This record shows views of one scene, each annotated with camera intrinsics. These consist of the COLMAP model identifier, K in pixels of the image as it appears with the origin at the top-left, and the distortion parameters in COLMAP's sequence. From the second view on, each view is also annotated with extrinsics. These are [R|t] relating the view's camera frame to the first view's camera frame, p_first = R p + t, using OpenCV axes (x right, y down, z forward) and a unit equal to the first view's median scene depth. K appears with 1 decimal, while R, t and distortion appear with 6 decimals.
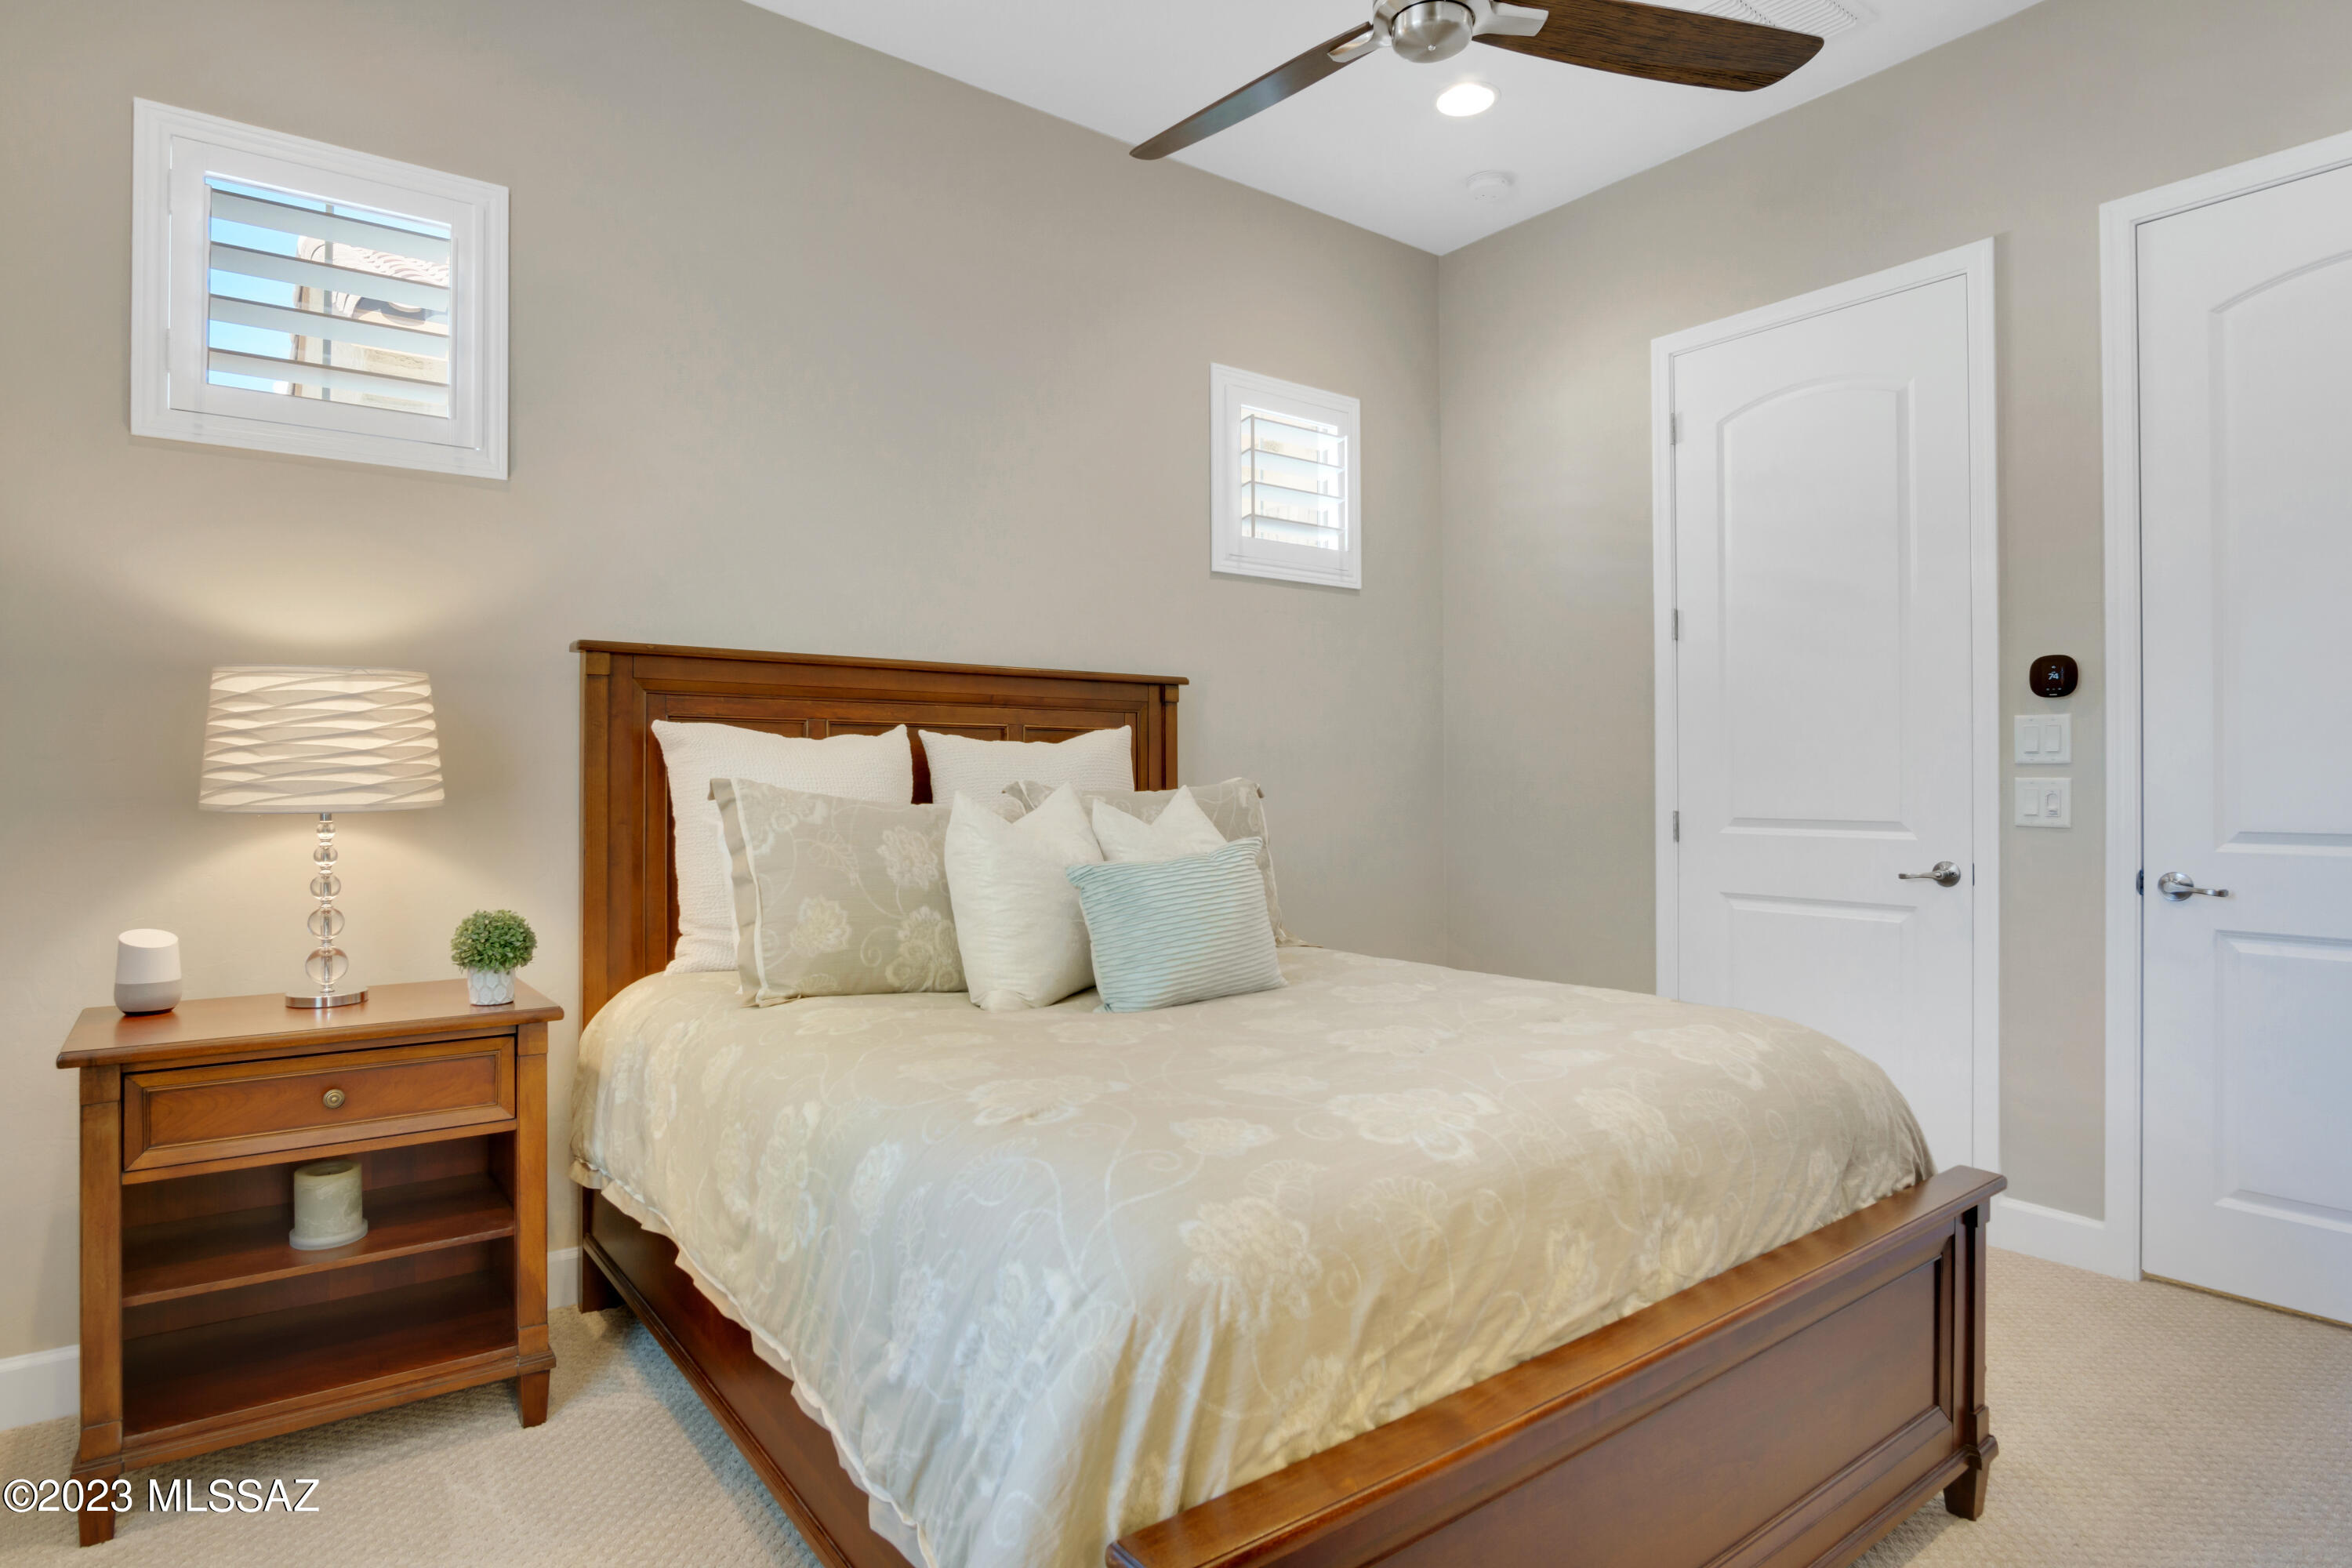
lens RADIAL K [[1275.7, 0, 1177.1], [0, 1275.7, 777.3], [0, 0, 1]] dist [0.005645, 0.000334]
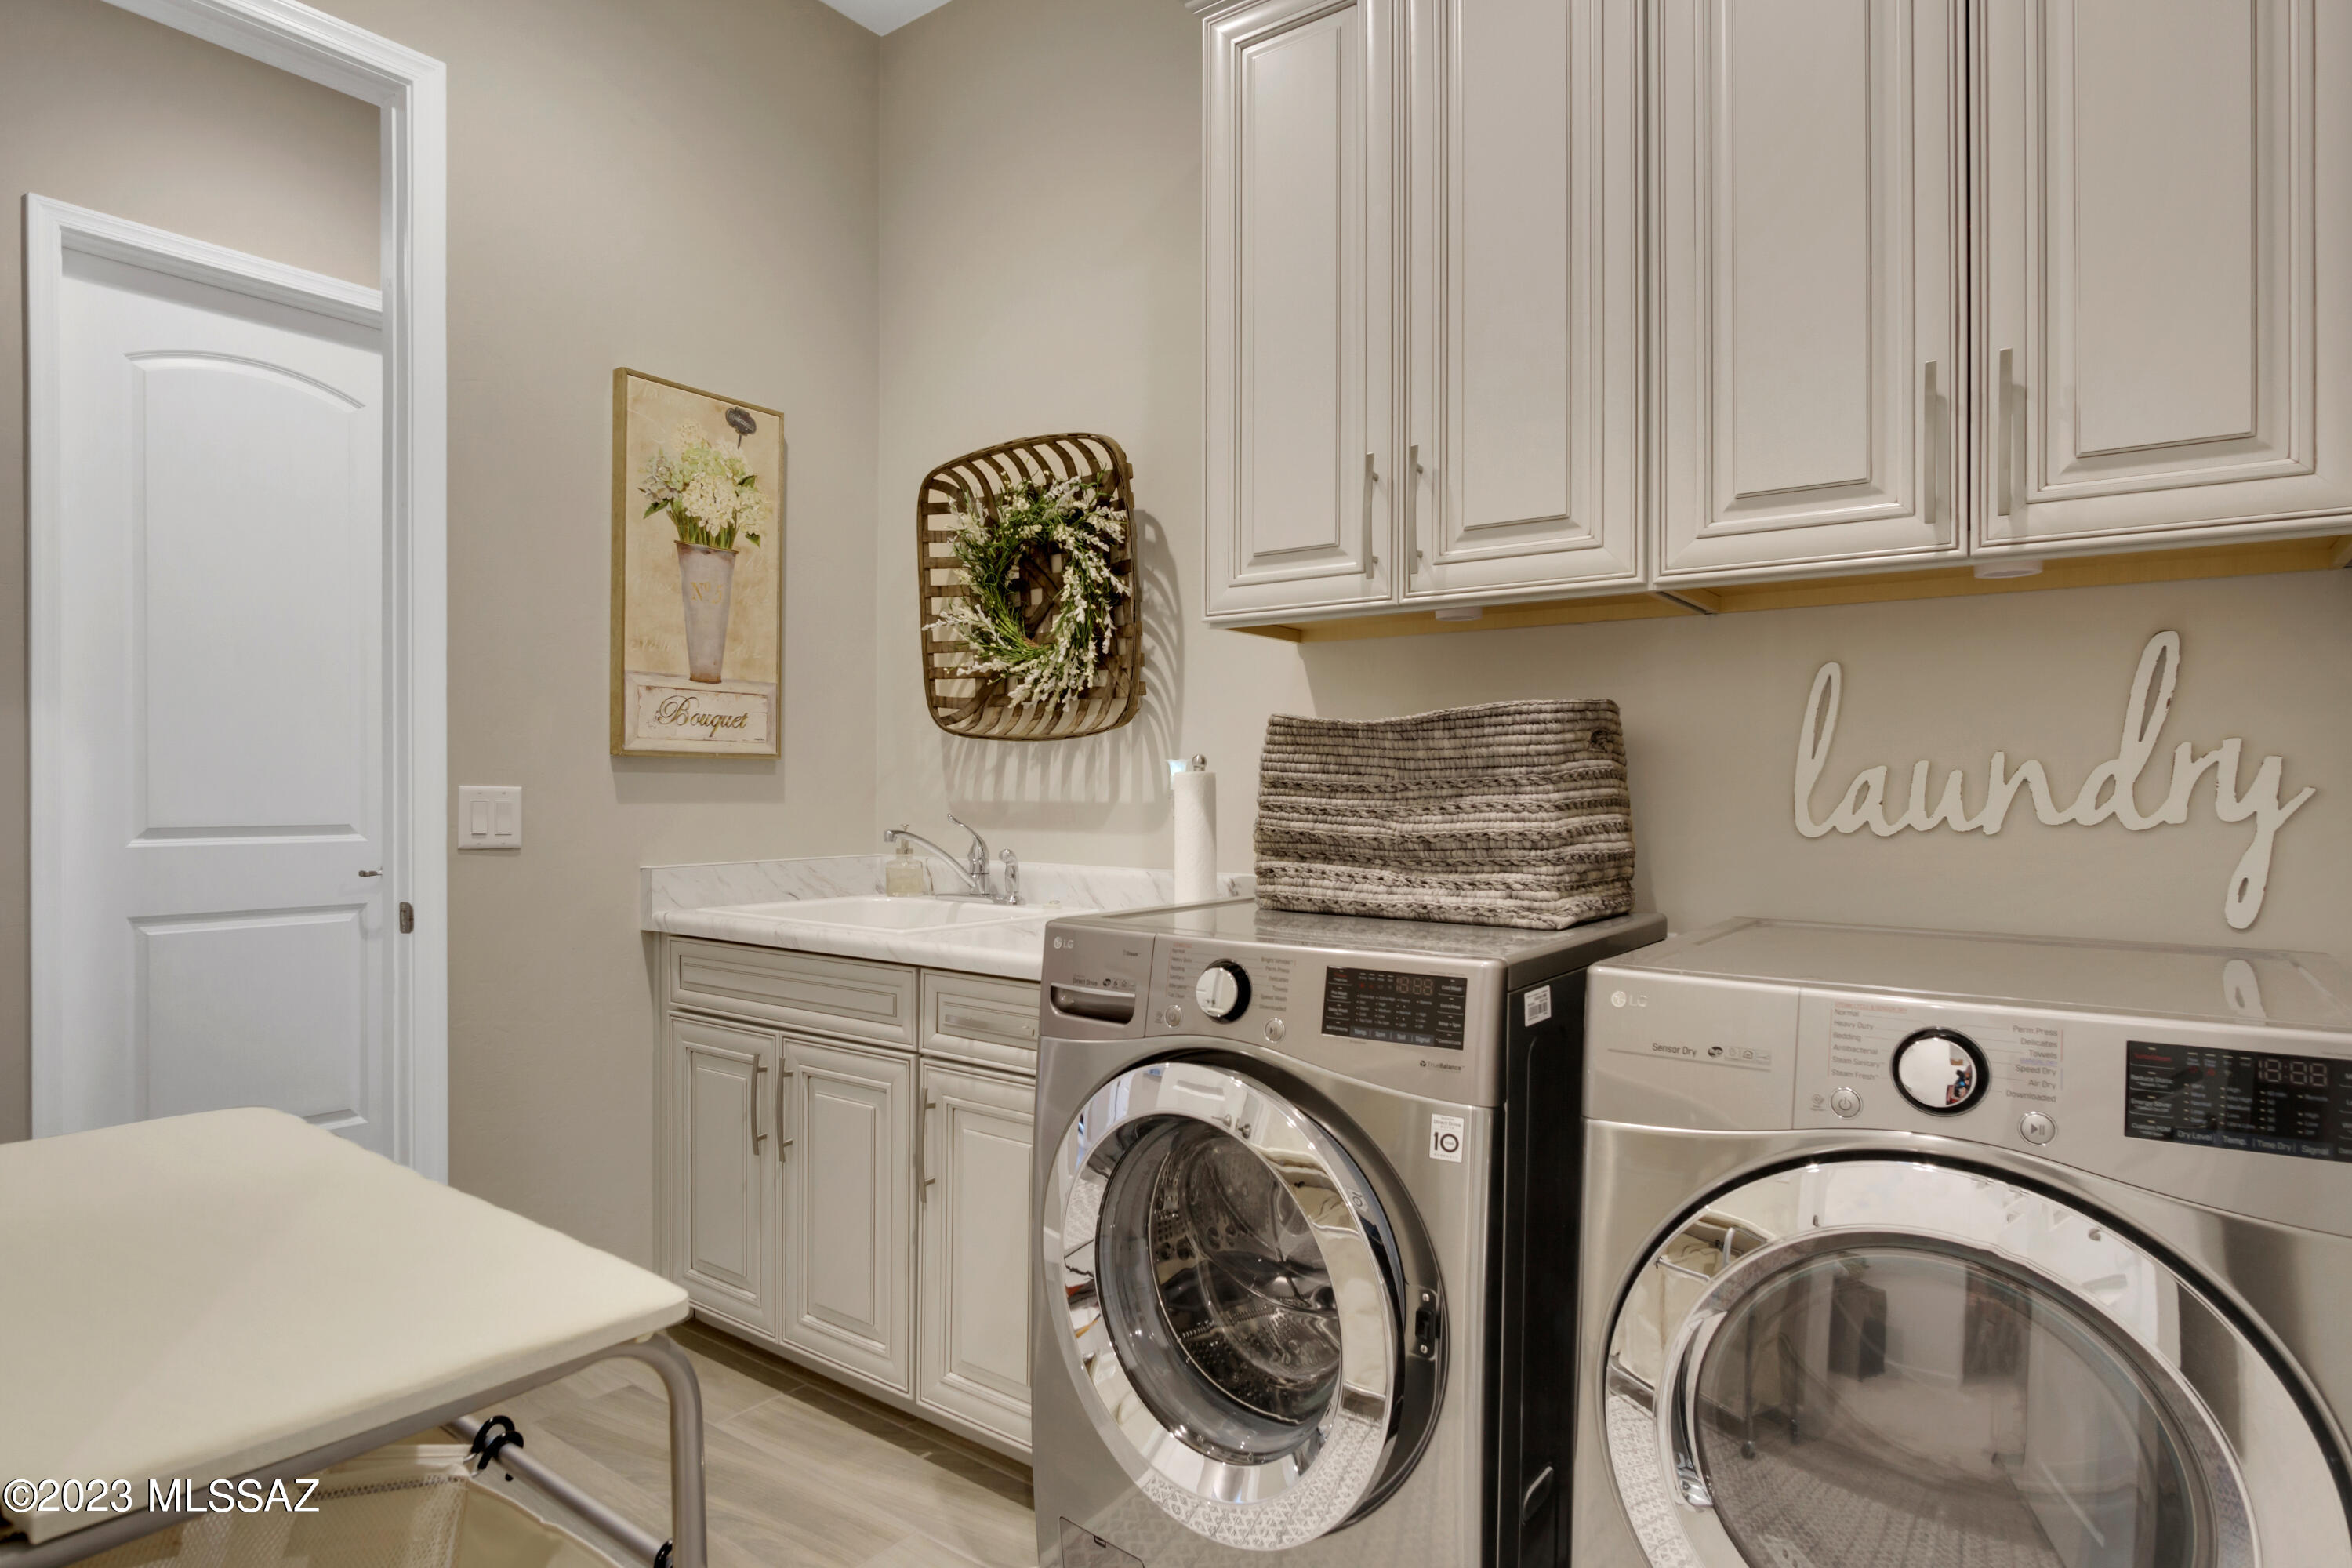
lens RADIAL K [[1275.7, 0, 1176.3], [0, 1275.7, 785.1], [0, 0, 1]] dist [0.005645, 0.000334]
pose [[-0.270612, 0.002885, 0.962684, -0.623032], [0.003345, 0.999992, -0.002056, 0.007502], [-0.962683, 0.002664, -0.270620, 0.630276]]
